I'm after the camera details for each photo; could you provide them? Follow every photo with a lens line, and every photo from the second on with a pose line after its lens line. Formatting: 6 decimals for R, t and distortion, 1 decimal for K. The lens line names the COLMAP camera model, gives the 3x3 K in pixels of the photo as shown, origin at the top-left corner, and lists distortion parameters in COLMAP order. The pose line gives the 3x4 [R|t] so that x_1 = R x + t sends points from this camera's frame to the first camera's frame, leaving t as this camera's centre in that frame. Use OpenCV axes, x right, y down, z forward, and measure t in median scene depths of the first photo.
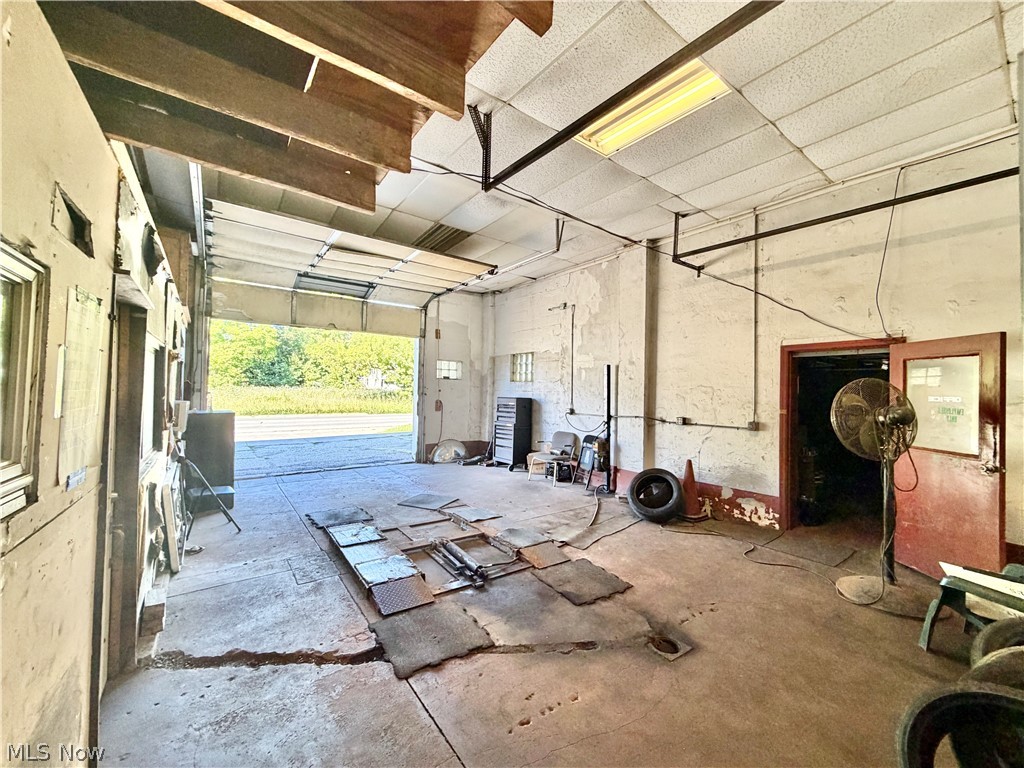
lens RADIAL K [[411.9, 0, 512.0], [0, 411.9, 384.0], [0, 0, 1]] dist [-0.000363, -0.000525]
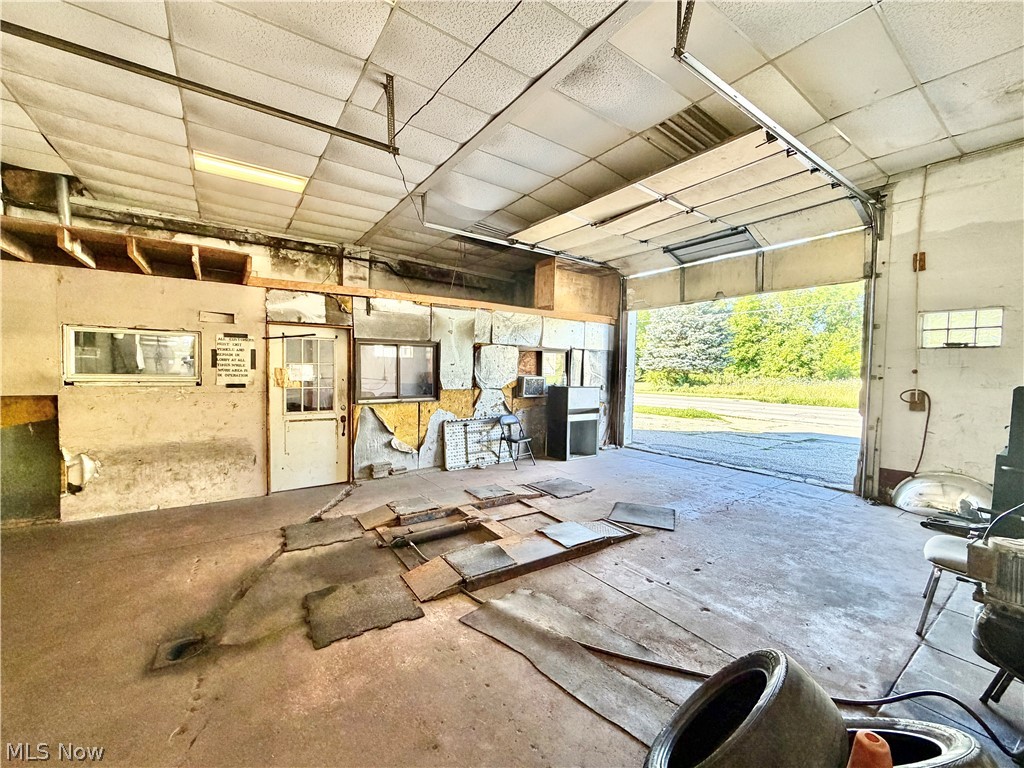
lens RADIAL K [[411.9, 0, 512.0], [0, 411.9, 384.0], [0, 0, 1]] dist [-0.000363, -0.000525]
pose [[-0.030312, 0.018575, -0.999368, 0.643213], [0.001628, 0.999827, 0.018534, 0.038703], [0.999539, -0.001066, -0.030337, 0.917999]]
